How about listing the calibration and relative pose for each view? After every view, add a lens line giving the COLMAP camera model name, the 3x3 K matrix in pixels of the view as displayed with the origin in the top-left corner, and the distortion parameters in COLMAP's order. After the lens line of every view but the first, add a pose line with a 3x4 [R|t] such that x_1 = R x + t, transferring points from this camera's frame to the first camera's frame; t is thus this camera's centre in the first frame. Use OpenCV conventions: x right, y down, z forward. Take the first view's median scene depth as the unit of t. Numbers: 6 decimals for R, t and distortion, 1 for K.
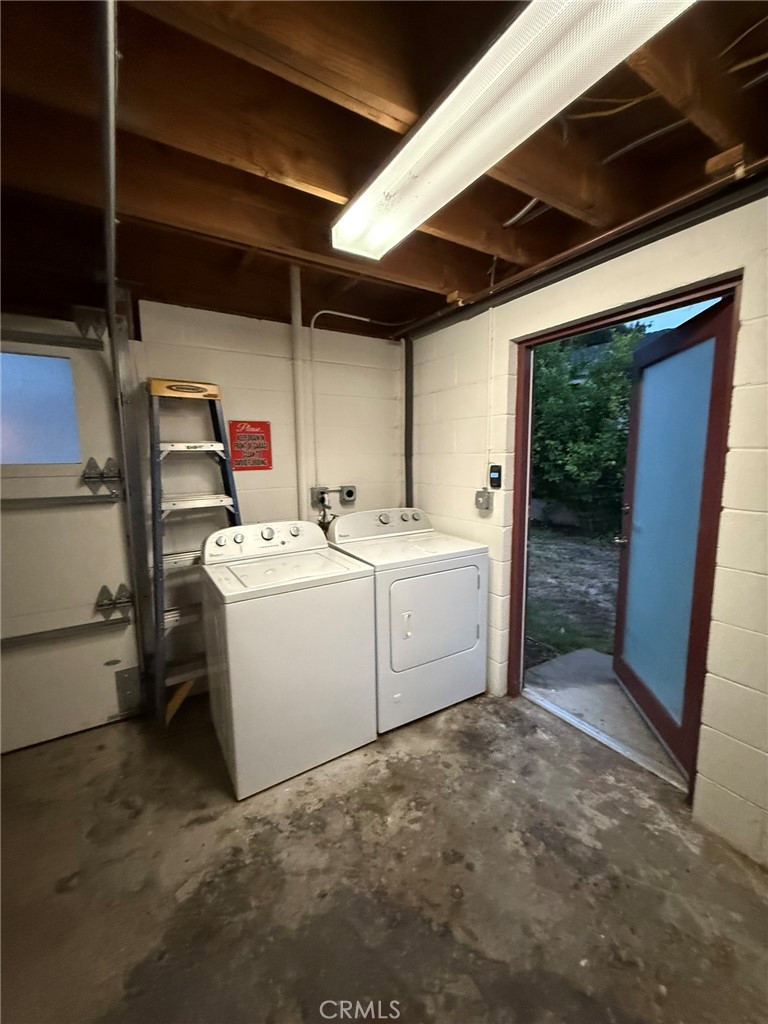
lens RADIAL K [[407.8, 0, 382.8], [0, 407.8, 507.8], [0, 0, 1]] dist [-0.000158, 0.000324]
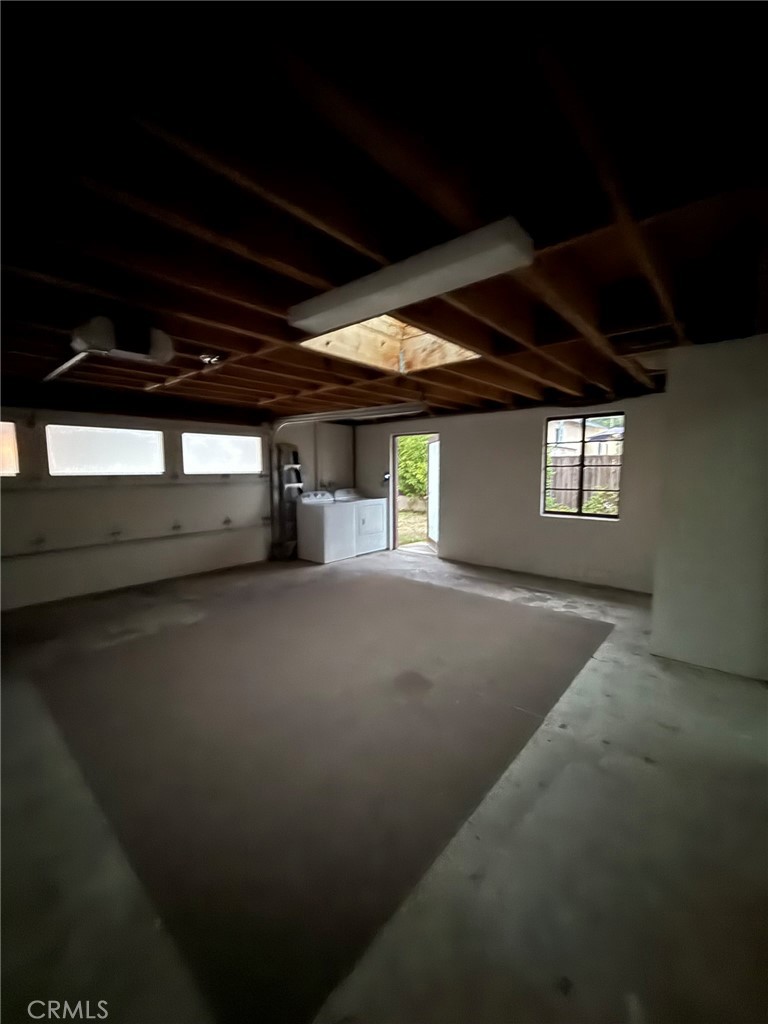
lens RADIAL K [[407.8, 0, 382.8], [0, 407.8, 507.8], [0, 0, 1]] dist [-0.000158, 0.000324]
pose [[0.956026, -0.023371, 0.292350, -0.761331], [0.032481, 0.999125, -0.026345, 0.274650], [-0.291478, 0.034682, 0.955949, -2.229491]]
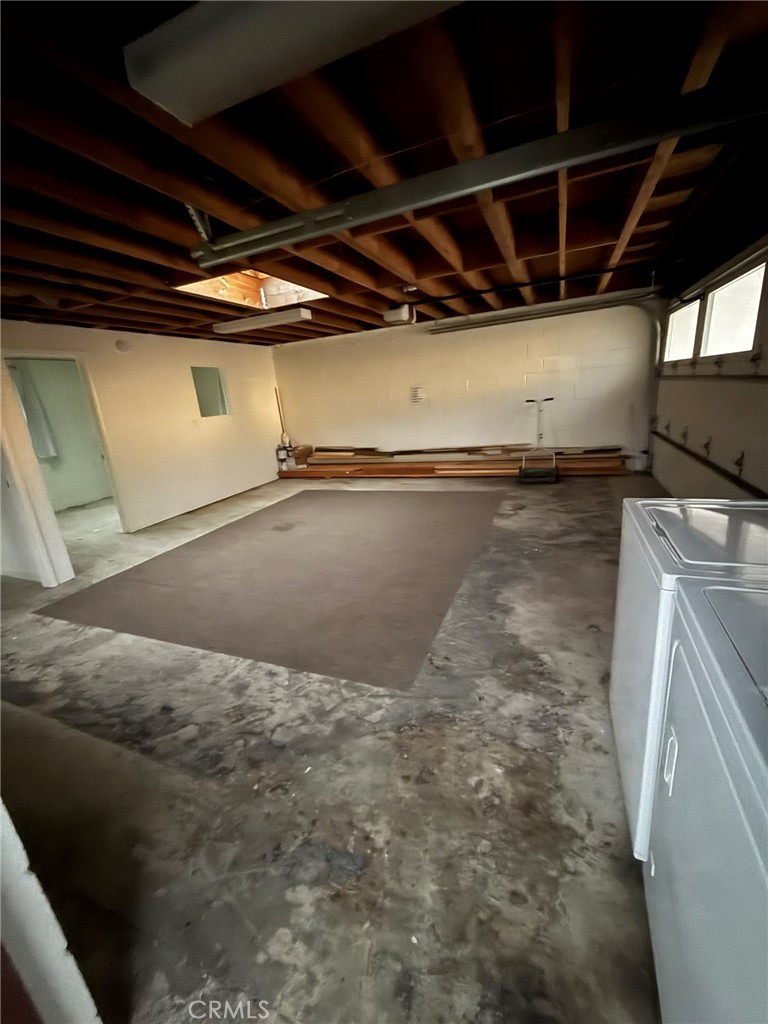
lens RADIAL K [[407.8, 0, 382.8], [0, 407.8, 507.8], [0, 0, 1]] dist [-0.000158, 0.000324]
pose [[-0.808193, 0.239045, -0.538221, 0.557278], [0.022303, 0.925683, 0.377642, -0.130606], [0.588495, 0.293204, -0.753462, 1.310613]]
